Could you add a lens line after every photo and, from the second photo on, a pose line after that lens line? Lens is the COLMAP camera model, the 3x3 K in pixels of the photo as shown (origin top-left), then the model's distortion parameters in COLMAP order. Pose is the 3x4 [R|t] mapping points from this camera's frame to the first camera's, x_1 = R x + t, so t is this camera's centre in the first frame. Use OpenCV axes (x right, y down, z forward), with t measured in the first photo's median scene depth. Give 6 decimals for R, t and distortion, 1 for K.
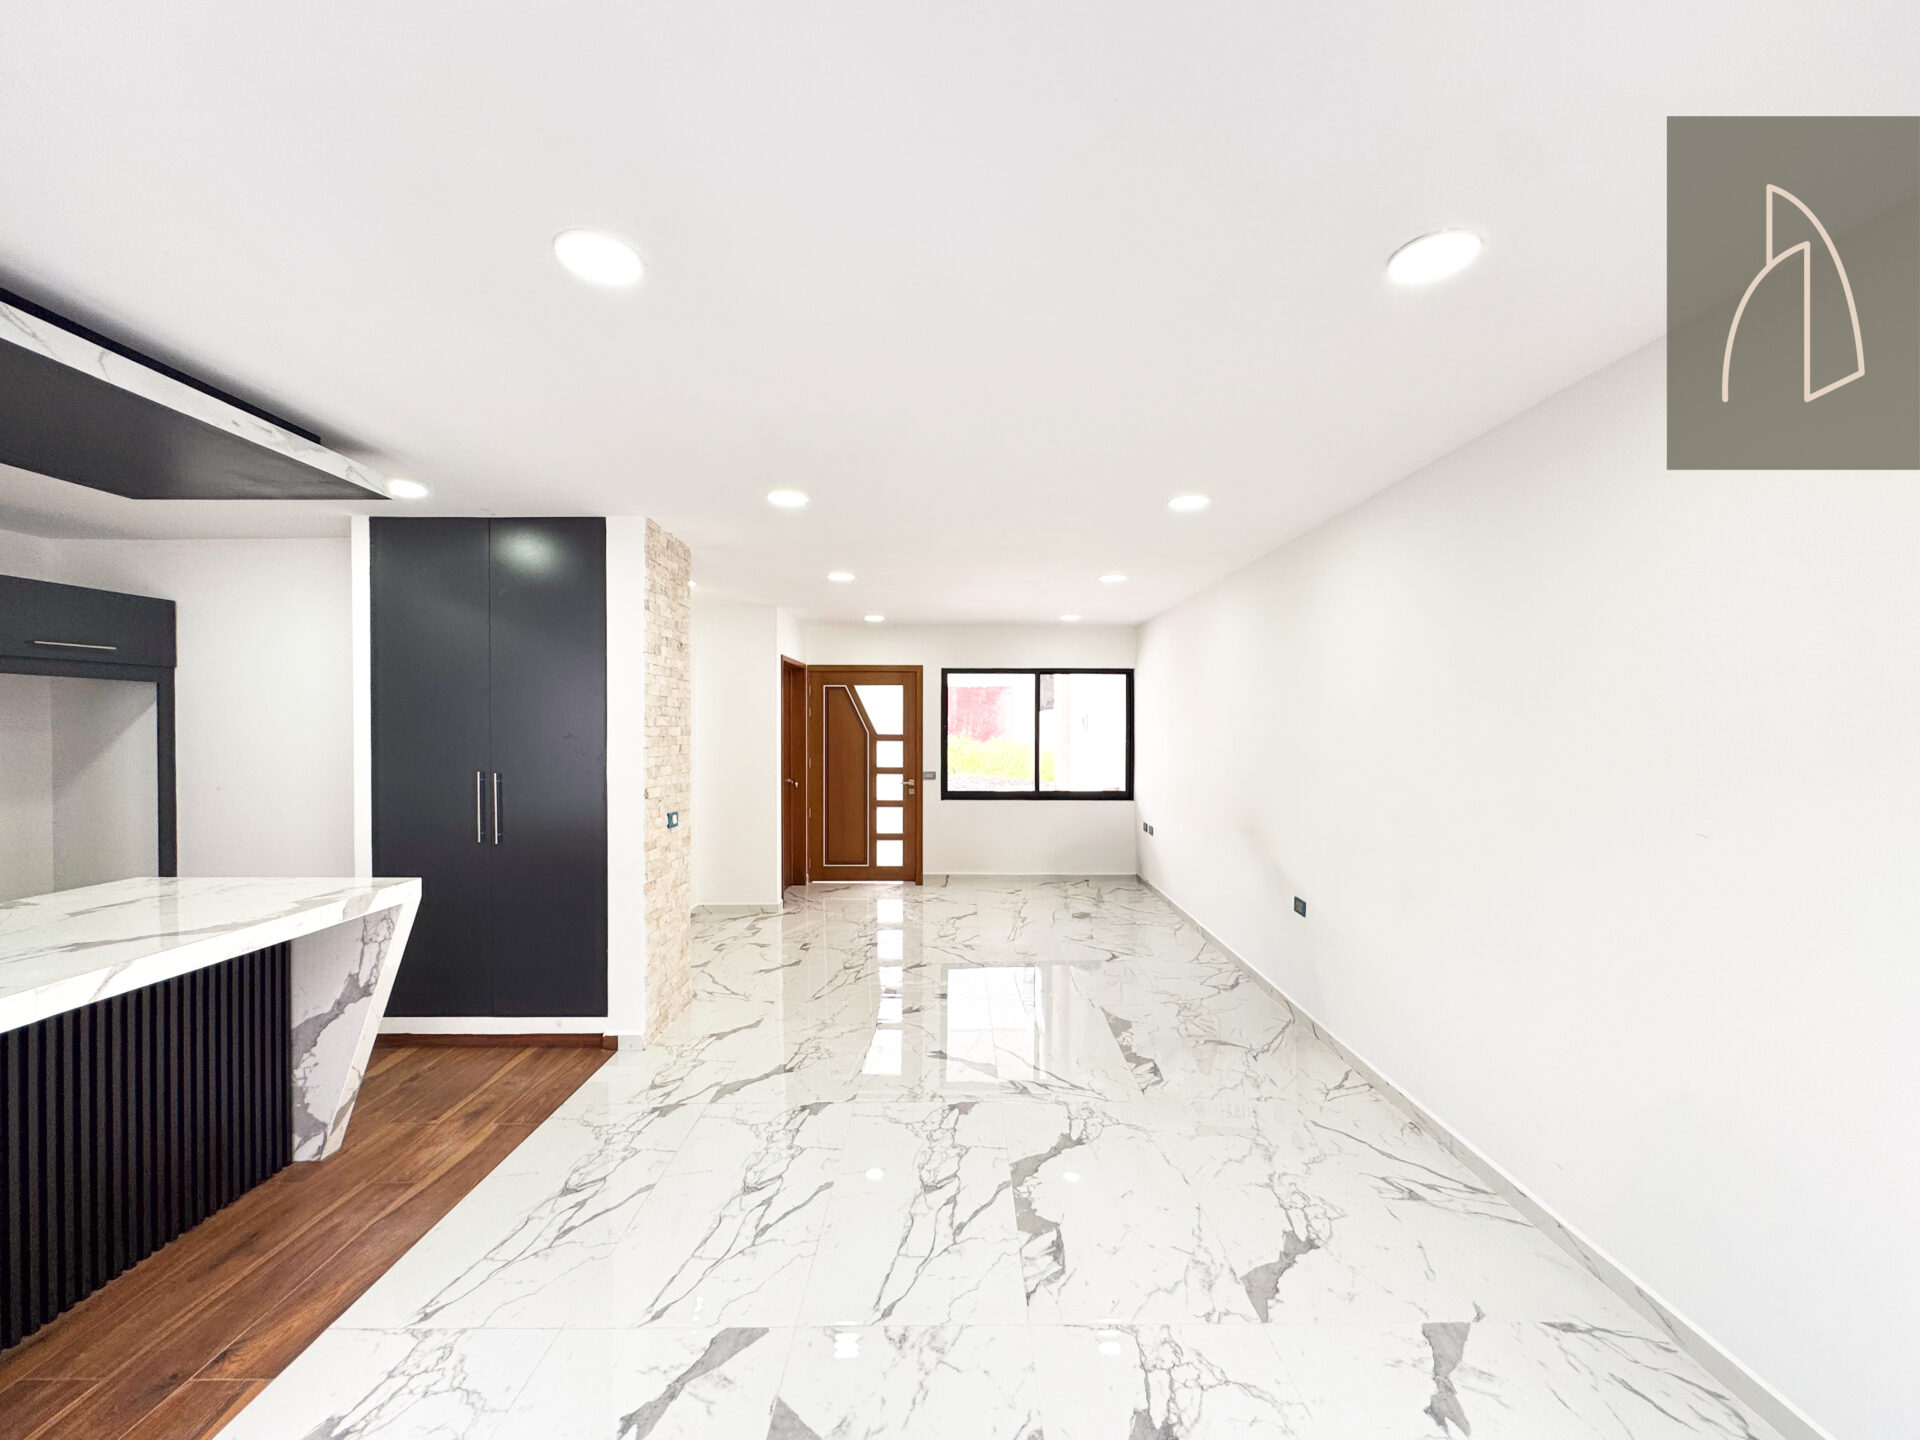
lens RADIAL K [[779.1, 0, 958.8], [0, 779.1, 741.5], [0, 0, 1]] dist [0.001309, 0.000441]
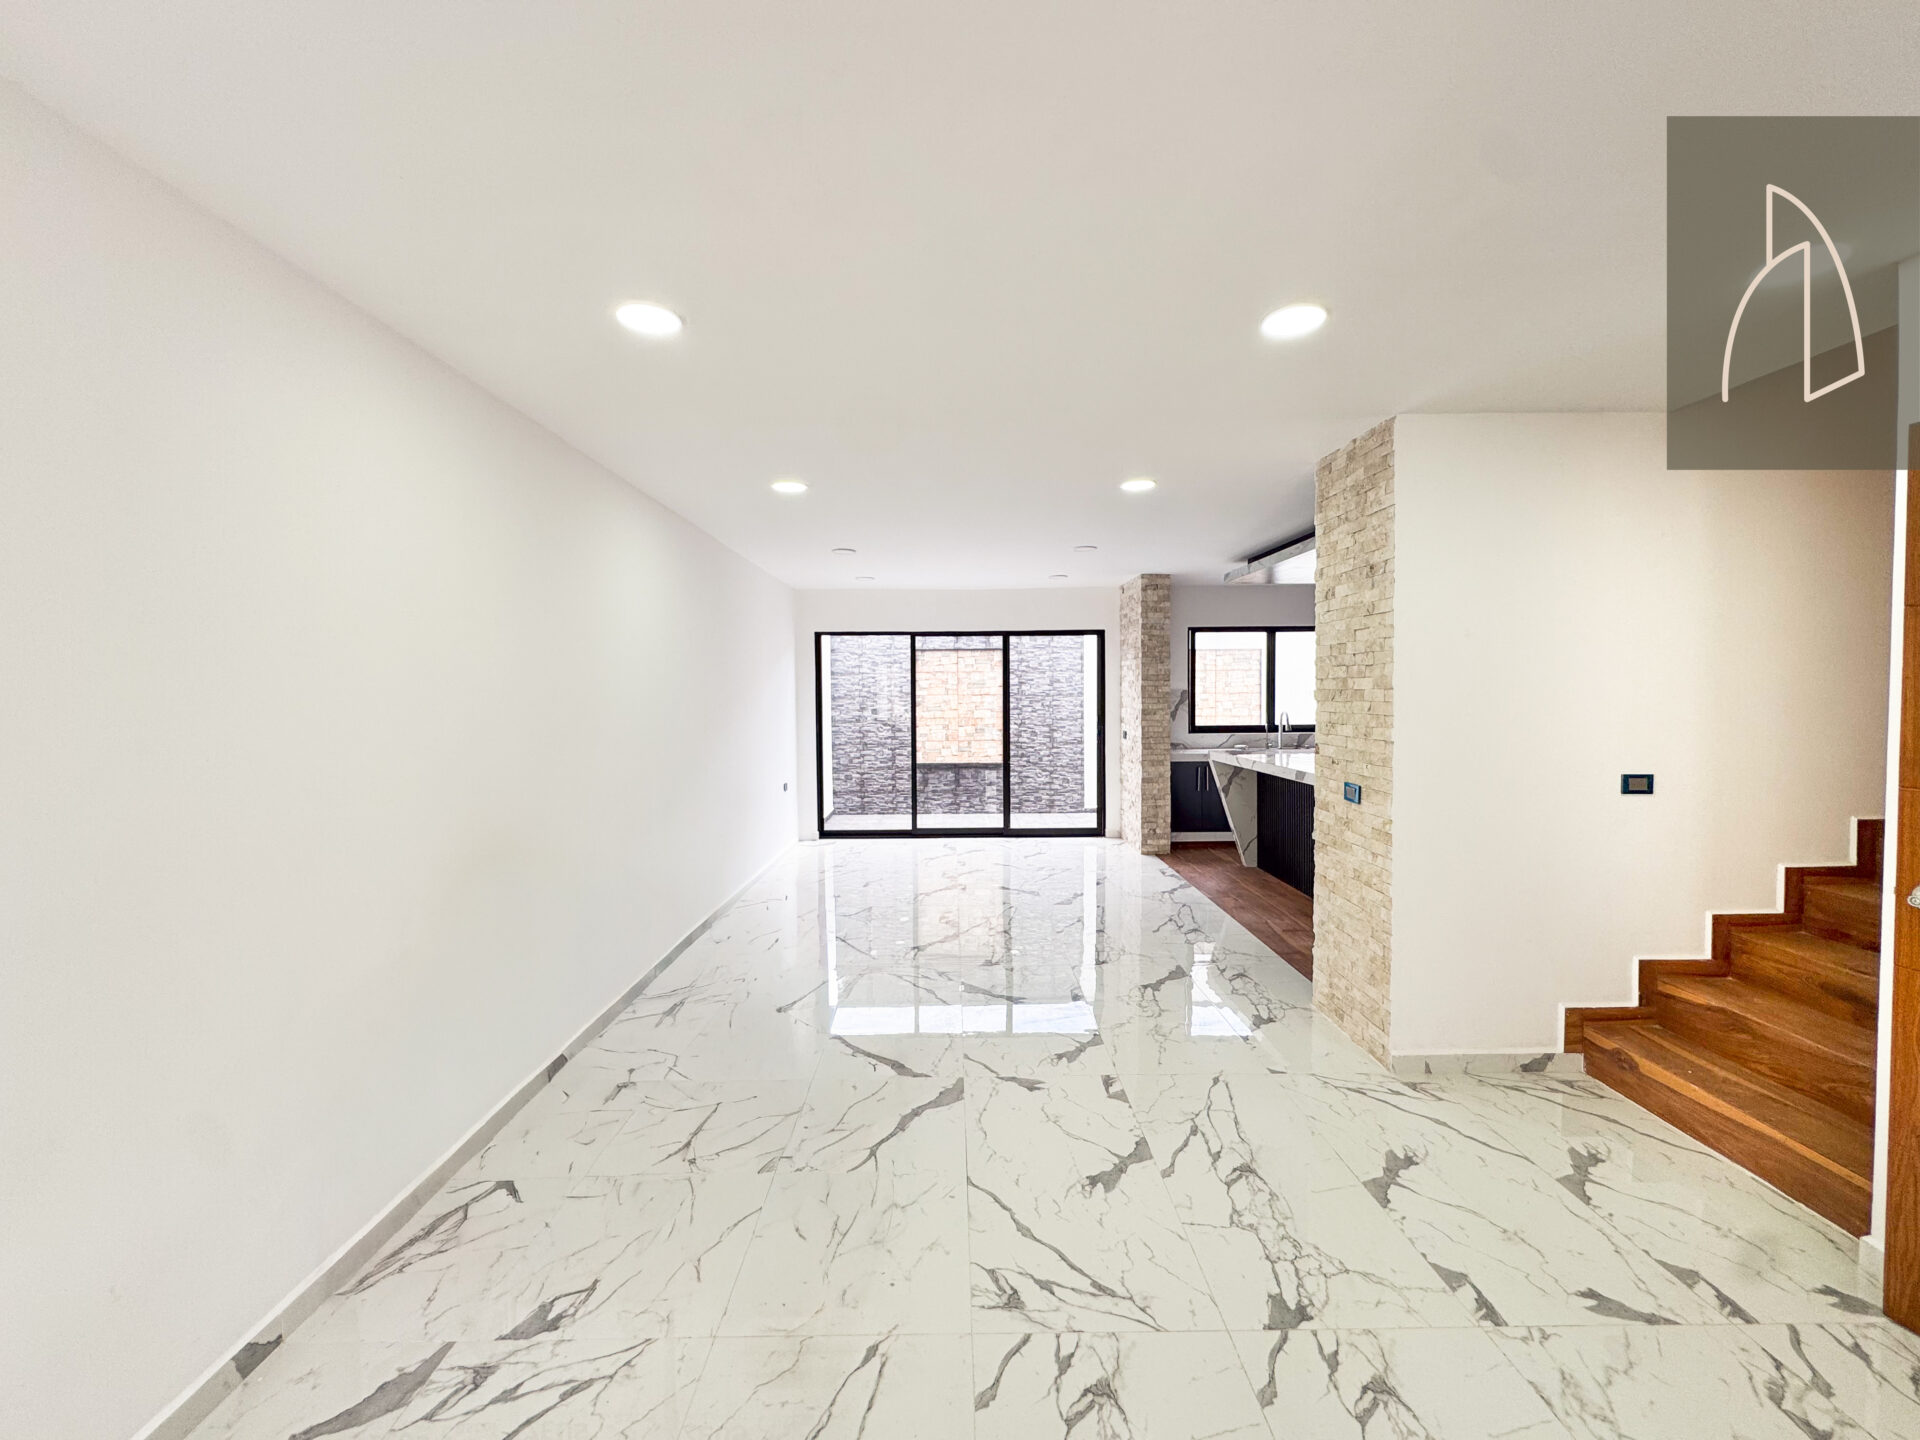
lens RADIAL K [[779.1, 0, 958.8], [0, 779.1, 741.5], [0, 0, 1]] dist [0.001309, 0.000441]
pose [[-0.999944, 0.010198, -0.002778, 0.064349], [0.009935, 0.996563, 0.082237, -0.034110], [0.003608, 0.082205, -0.996609, 2.557013]]
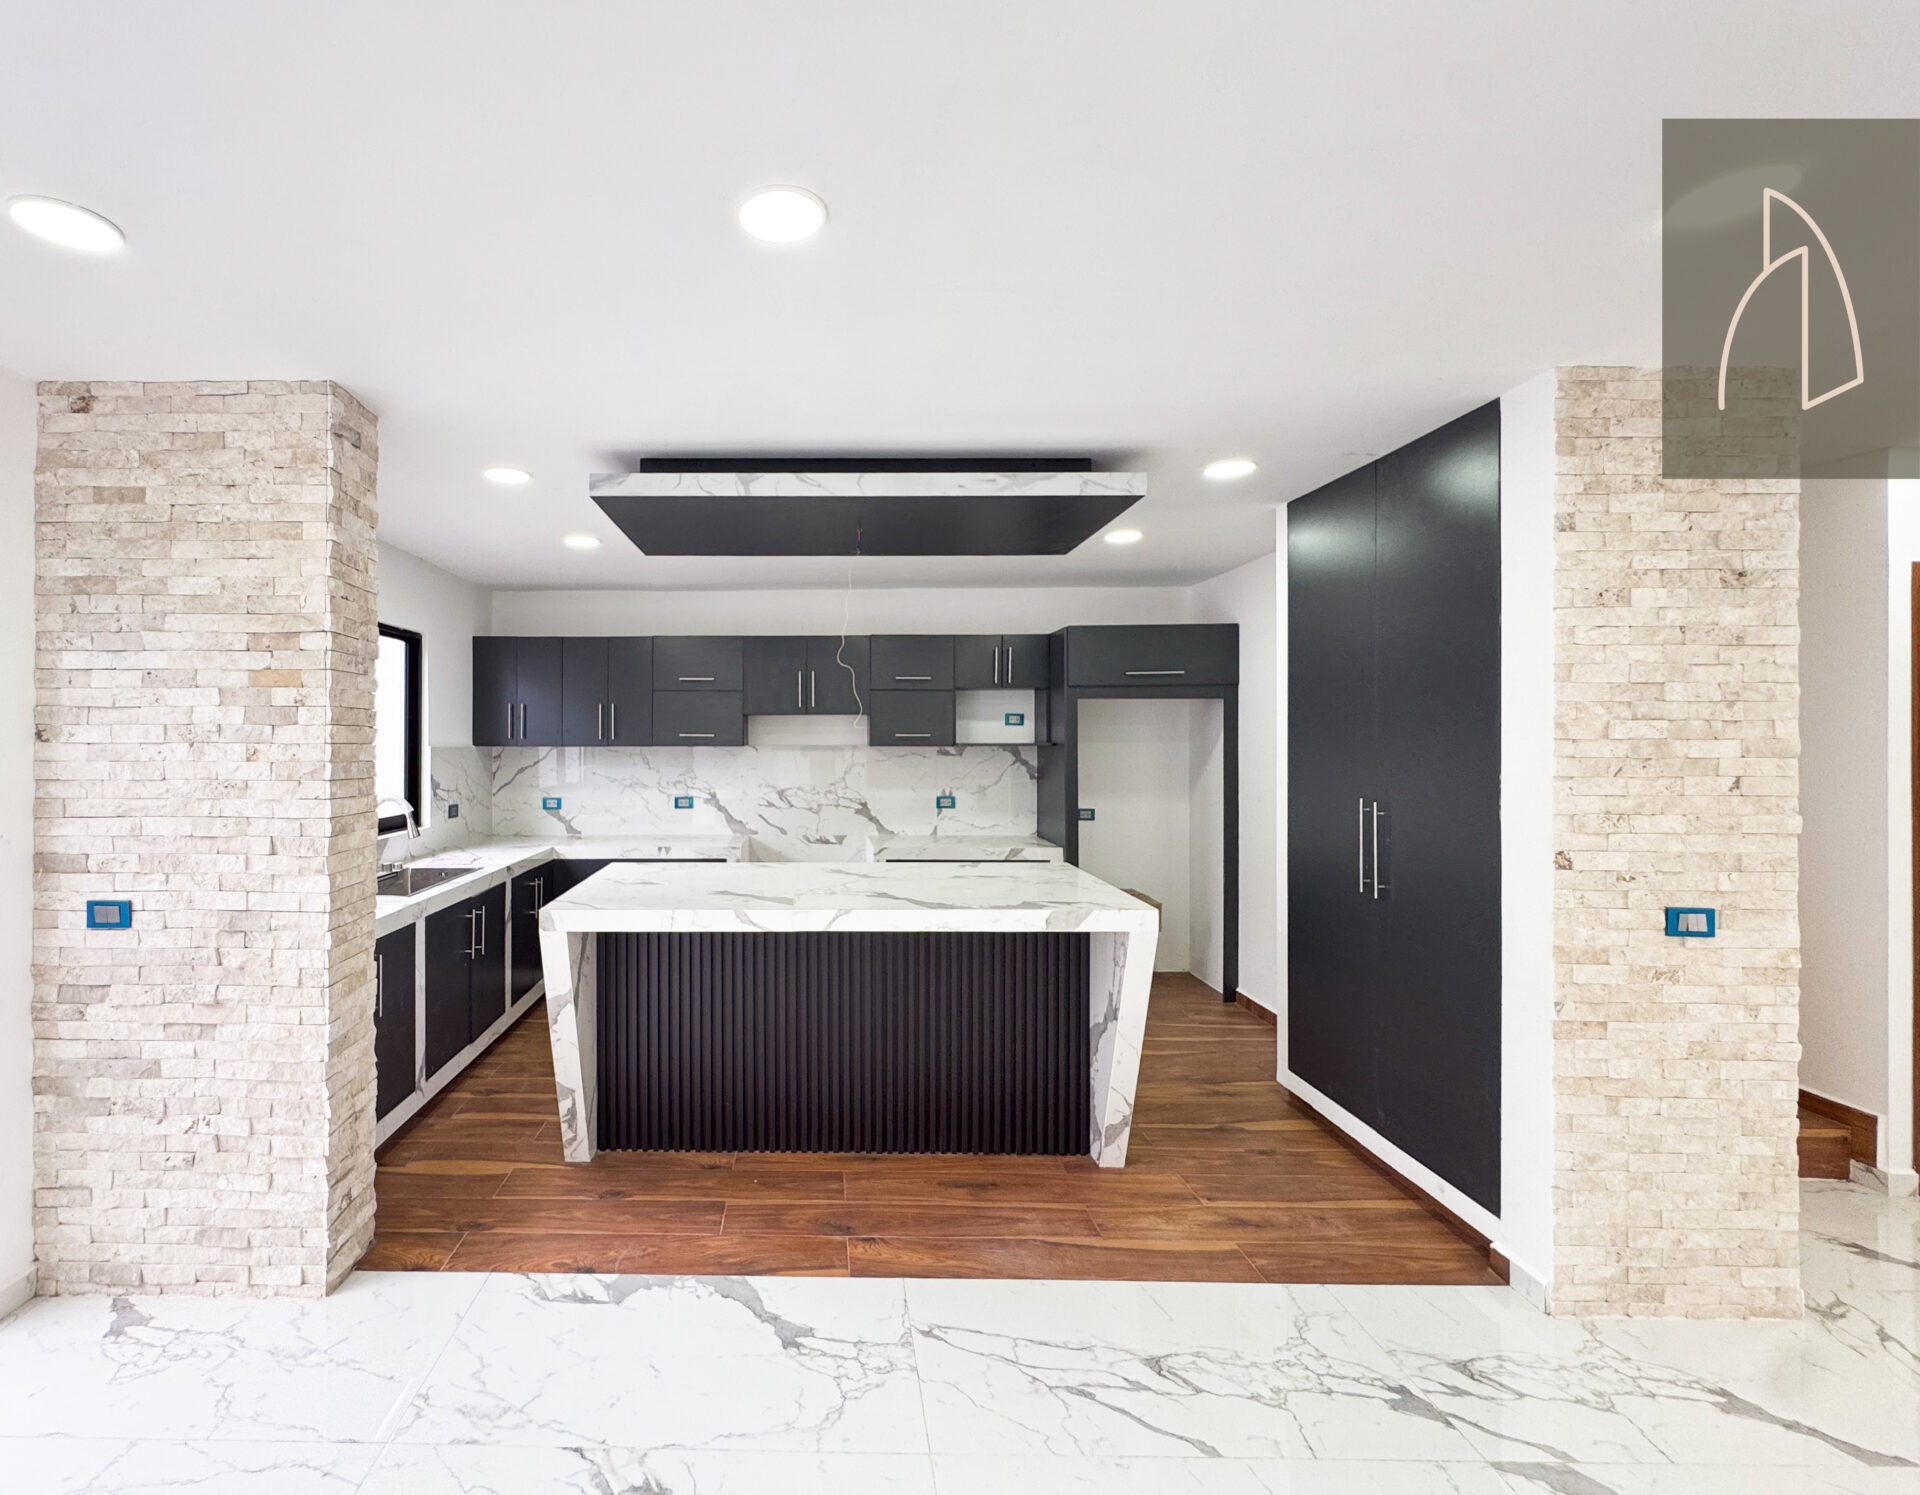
lens RADIAL K [[862.3, 0, 813.6], [0, 862.3, 737.3], [0, 0, 1]] dist [0.000500, -0.000437]
pose [[-0.024782, 0.000913, -0.999692, 0.300187], [-0.017885, 0.999839, 0.001356, -0.016009], [0.999533, 0.017913, -0.024762, 0.619963]]
